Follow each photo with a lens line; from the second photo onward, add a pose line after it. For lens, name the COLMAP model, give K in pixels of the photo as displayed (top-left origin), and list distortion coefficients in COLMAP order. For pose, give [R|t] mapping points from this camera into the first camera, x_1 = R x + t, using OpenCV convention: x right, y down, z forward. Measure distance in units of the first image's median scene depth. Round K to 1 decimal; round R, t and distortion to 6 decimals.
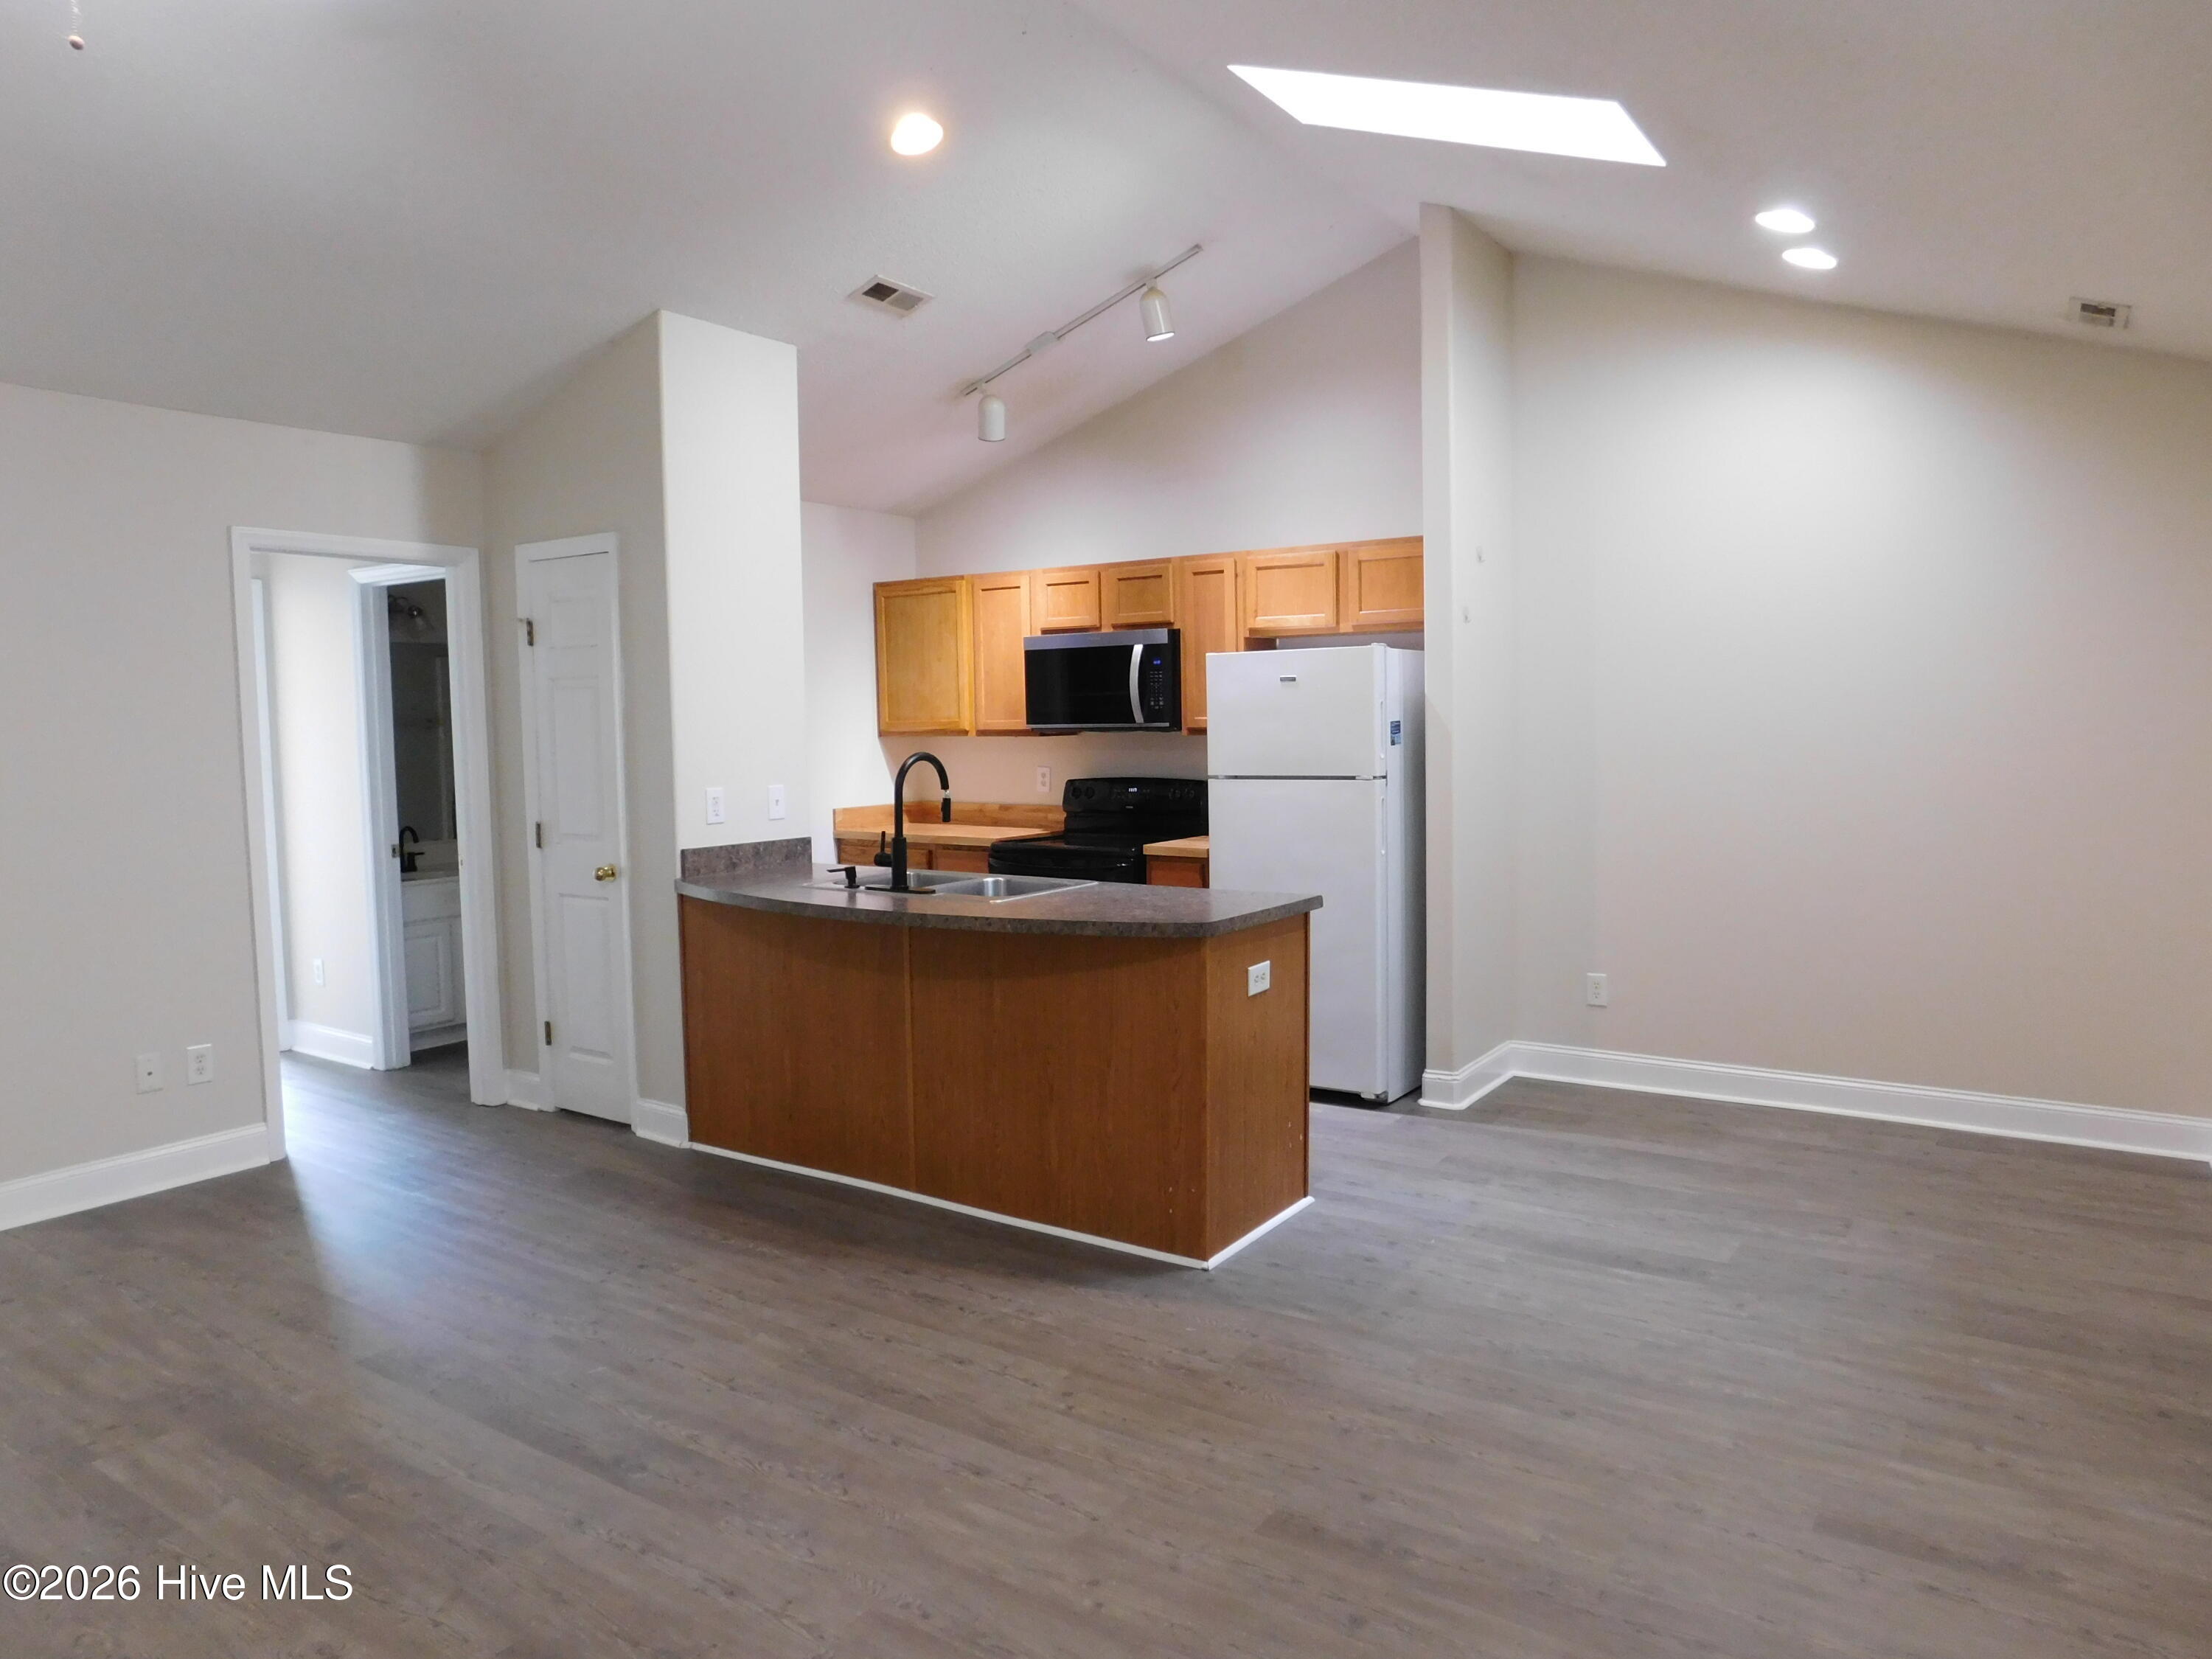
lens RADIAL K [[1447.0, 0, 1100.1], [0, 1447.0, 816.9], [0, 0, 1]] dist [-0.072415, 0.054543]
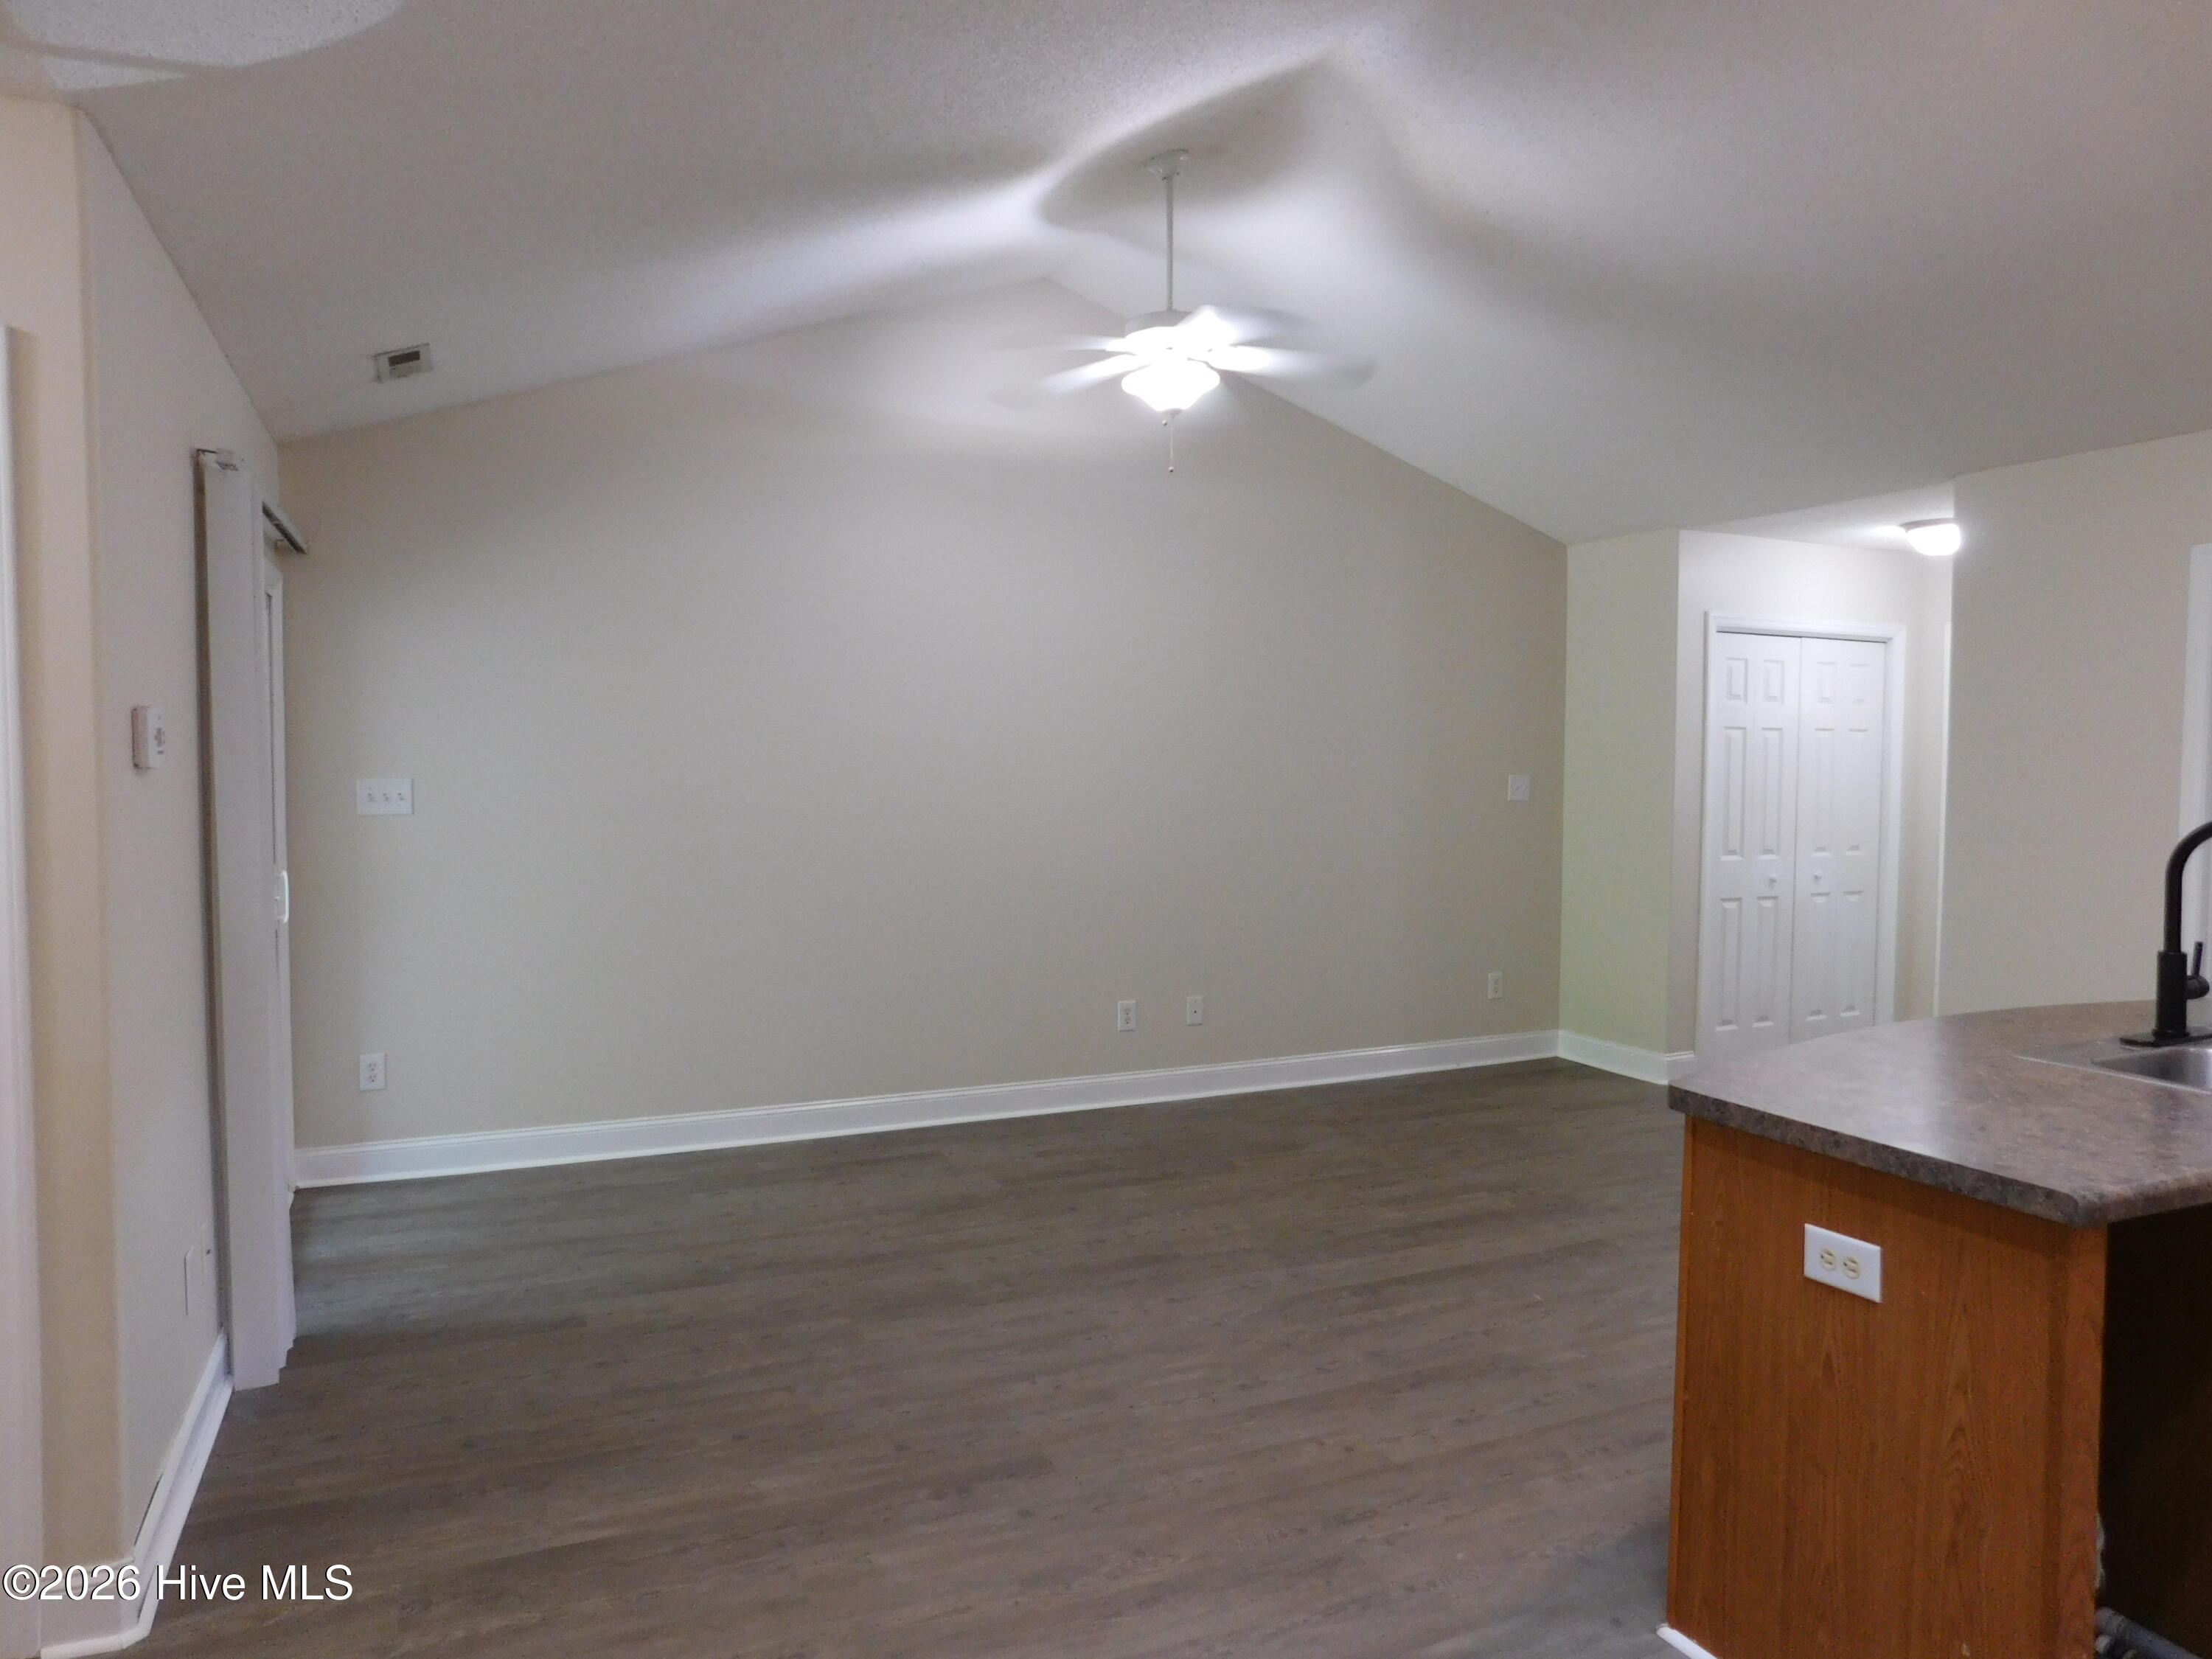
lens RADIAL K [[1447.0, 0, 1109.2], [0, 1447.0, 822.8], [0, 0, 1]] dist [-0.072415, 0.054543]
pose [[-0.511763, 0.051024, -0.857610, 0.622788], [-0.056693, 0.994053, 0.092972, -0.072609], [0.857254, 0.096200, -0.505827, 0.935625]]
